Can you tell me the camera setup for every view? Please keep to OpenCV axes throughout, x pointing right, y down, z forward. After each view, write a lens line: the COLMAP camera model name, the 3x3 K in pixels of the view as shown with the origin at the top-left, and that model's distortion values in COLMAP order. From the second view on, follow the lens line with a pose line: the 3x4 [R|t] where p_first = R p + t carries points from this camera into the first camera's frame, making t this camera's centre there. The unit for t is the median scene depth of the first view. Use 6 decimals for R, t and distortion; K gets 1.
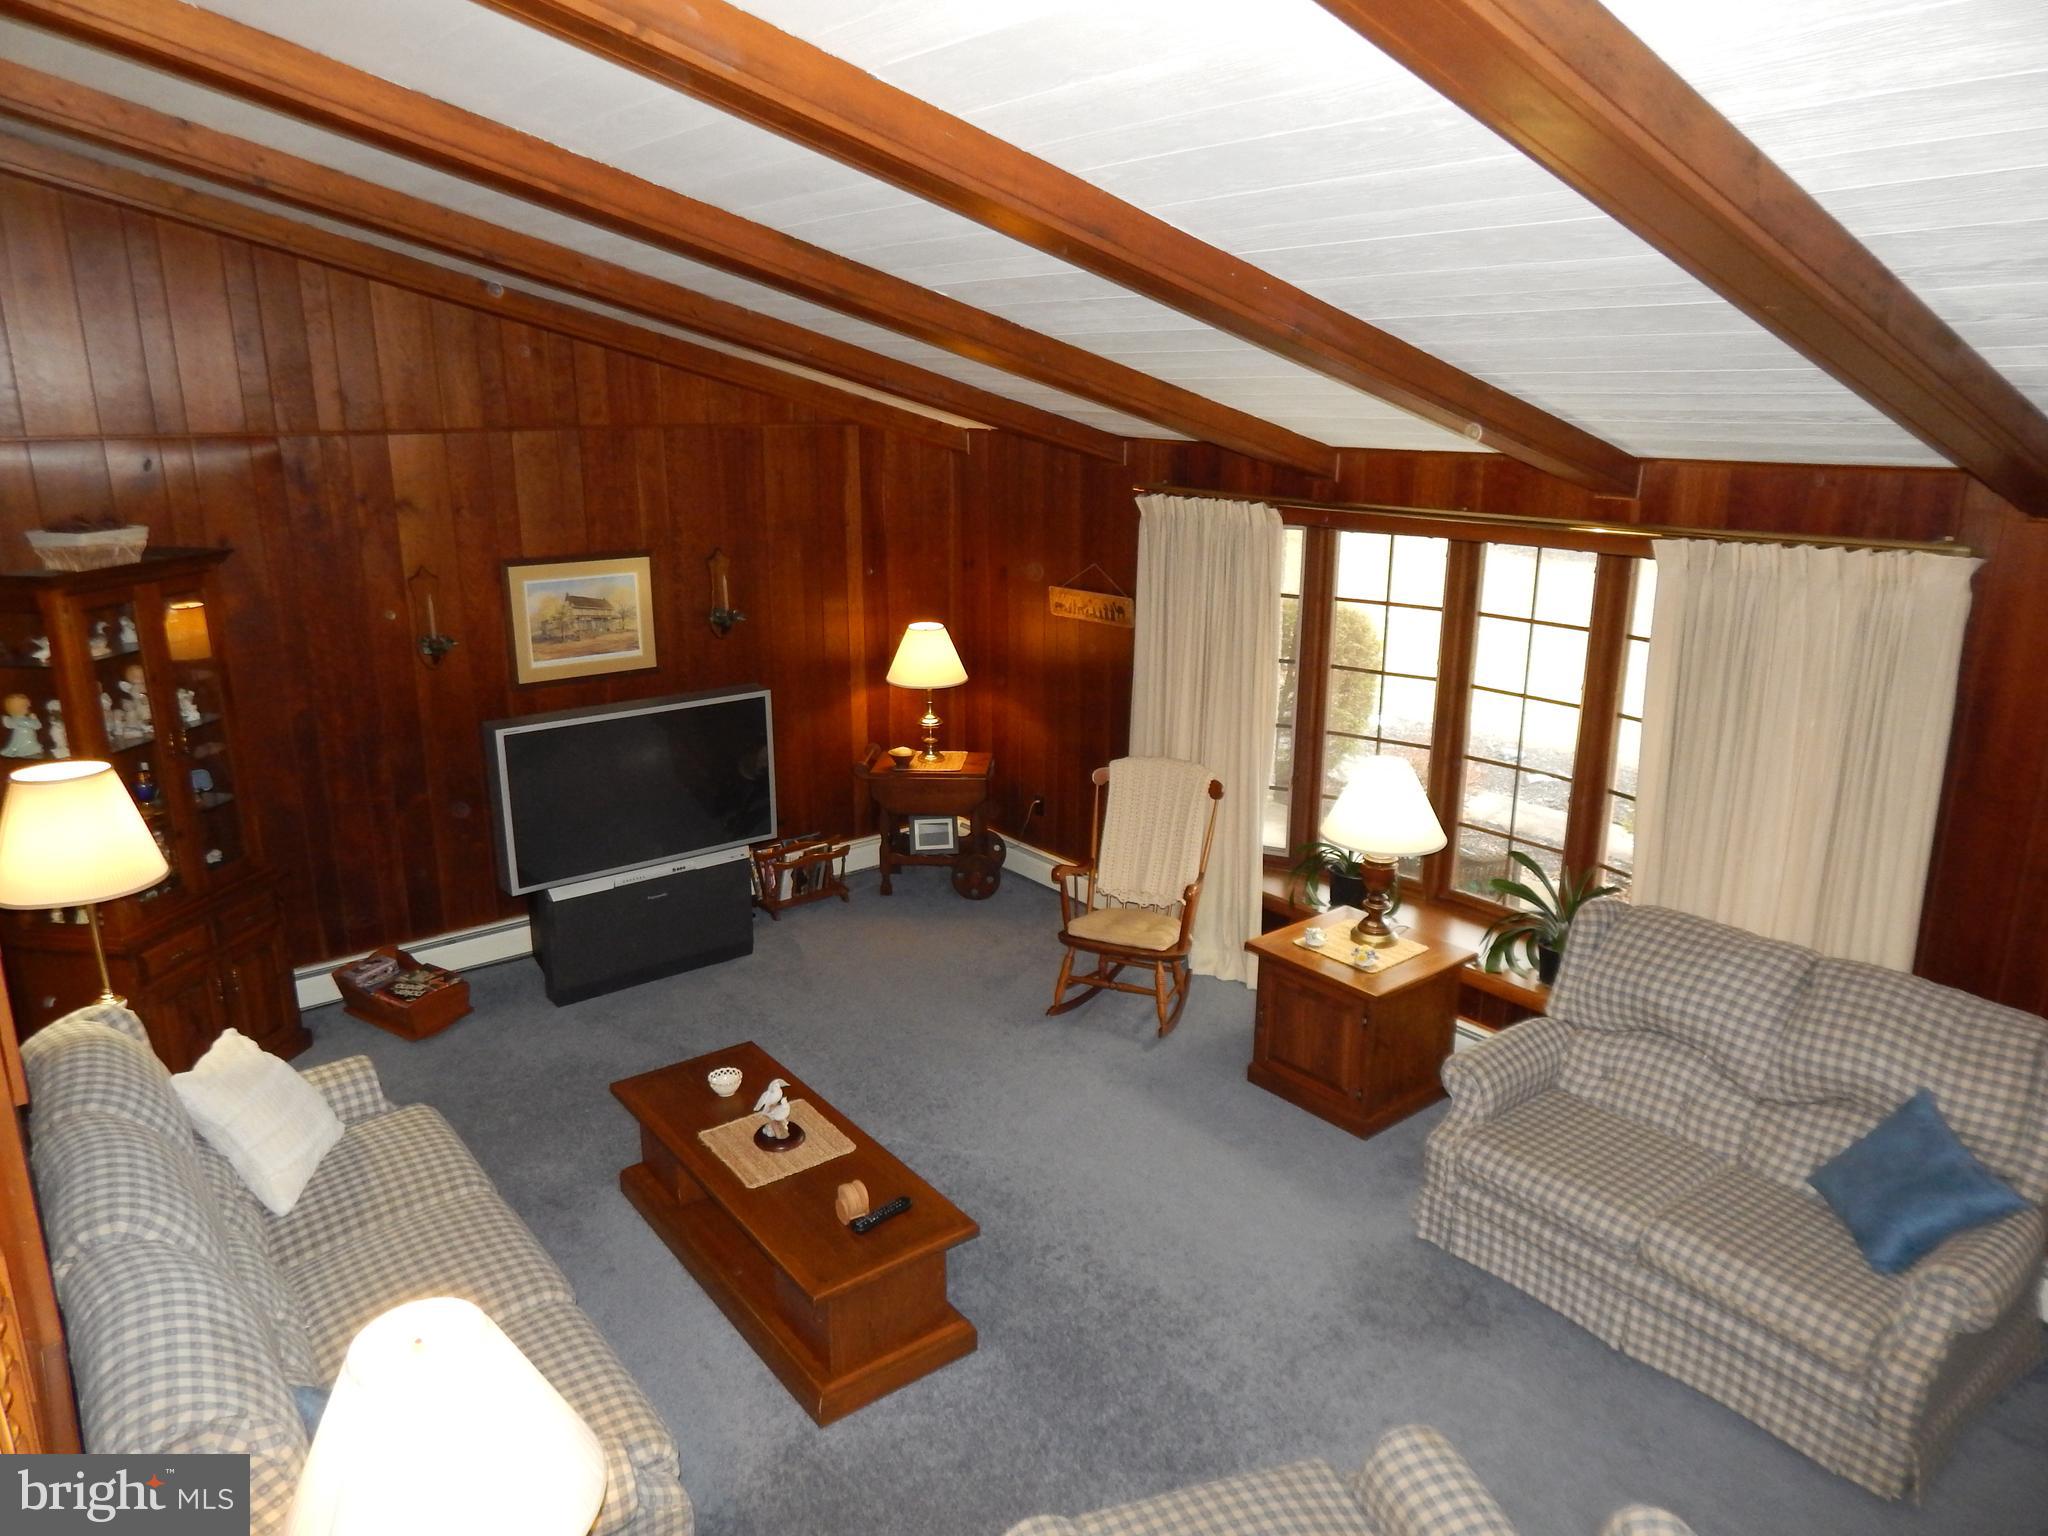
lens RADIAL K [[1368.4, 0, 1030.6], [0, 1368.4, 763.7], [0, 0, 1]] dist [0.011556, -0.010503]
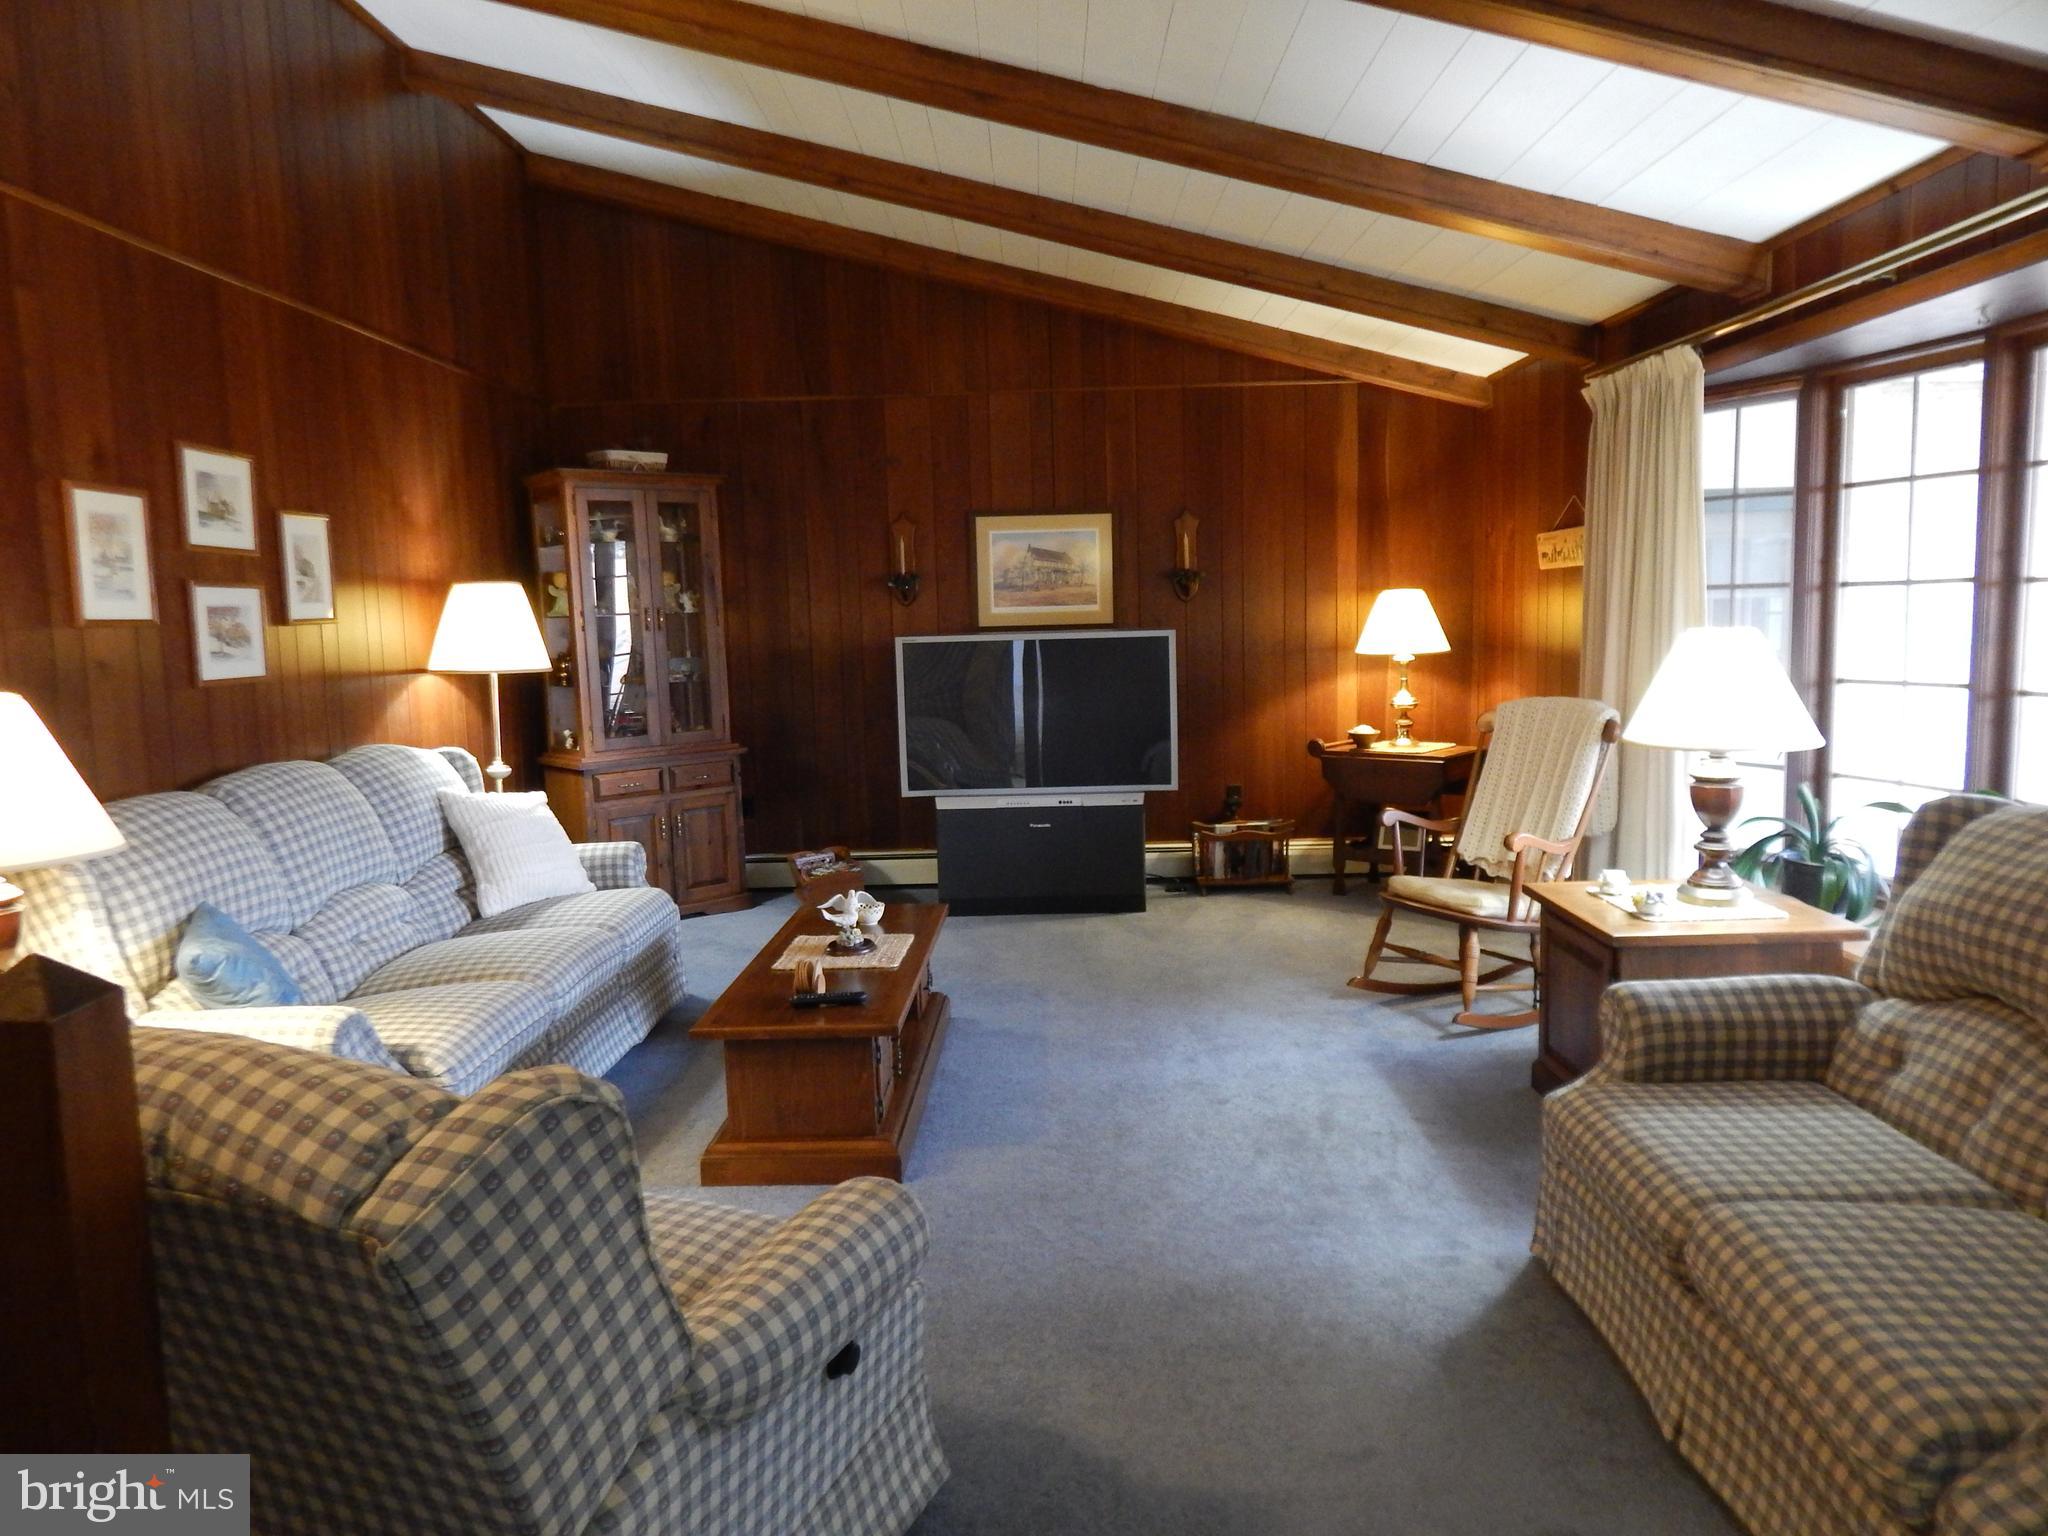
lens RADIAL K [[1368.4, 0, 1024.9], [0, 1368.4, 768.9], [0, 0, 1]] dist [0.011556, -0.010503]
pose [[0.771376, 0.051714, -0.634275, 0.340182], [-0.140868, 0.985843, -0.090939, 0.143466], [0.620593, 0.159498, 0.767740, 0.207704]]
